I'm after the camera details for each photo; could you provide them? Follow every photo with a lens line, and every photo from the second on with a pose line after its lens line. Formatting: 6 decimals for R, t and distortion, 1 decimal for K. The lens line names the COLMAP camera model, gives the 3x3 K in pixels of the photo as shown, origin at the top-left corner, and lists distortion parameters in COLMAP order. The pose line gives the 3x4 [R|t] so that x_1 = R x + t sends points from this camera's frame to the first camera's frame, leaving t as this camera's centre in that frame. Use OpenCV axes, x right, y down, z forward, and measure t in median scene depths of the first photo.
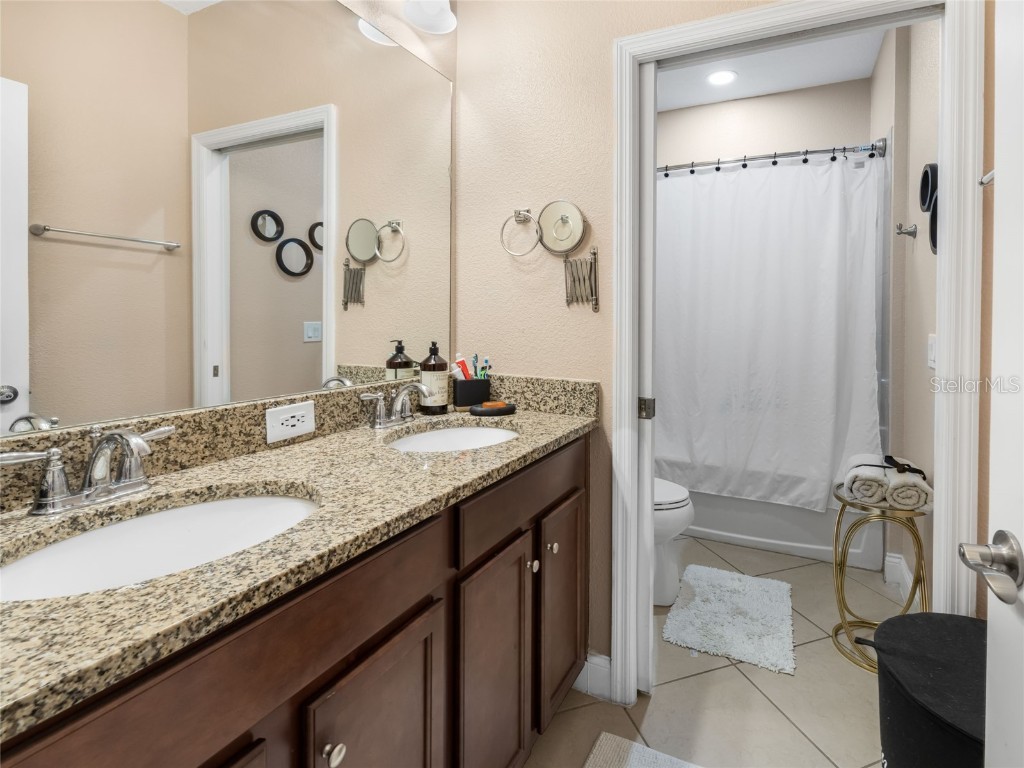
lens RADIAL K [[468.7, 0, 500.5], [0, 468.7, 378.5], [0, 0, 1]] dist [0.003381, 0.000034]
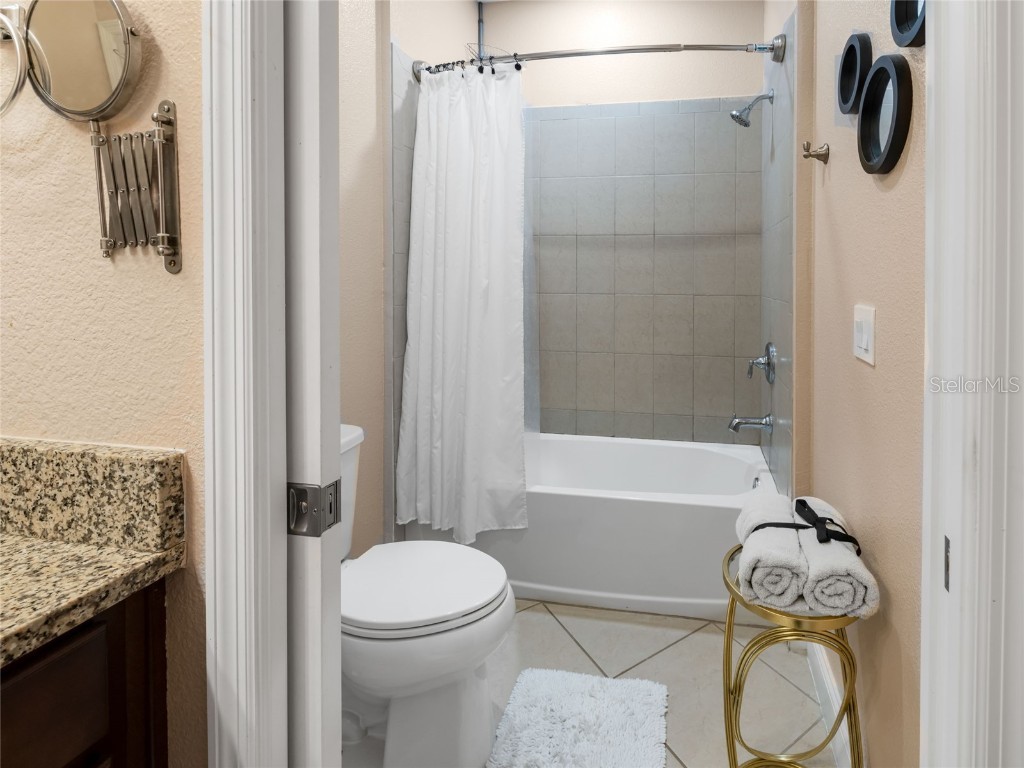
lens RADIAL K [[482.8, 0, 507.7], [0, 482.8, 367.7], [0, 0, 1]] dist [-0.000369, -0.000137]
pose [[0.981270, -0.042075, 0.187986, 0.392685], [0.031543, 0.997779, 0.058670, -0.076504], [-0.190037, -0.051641, 0.980418, 0.541778]]
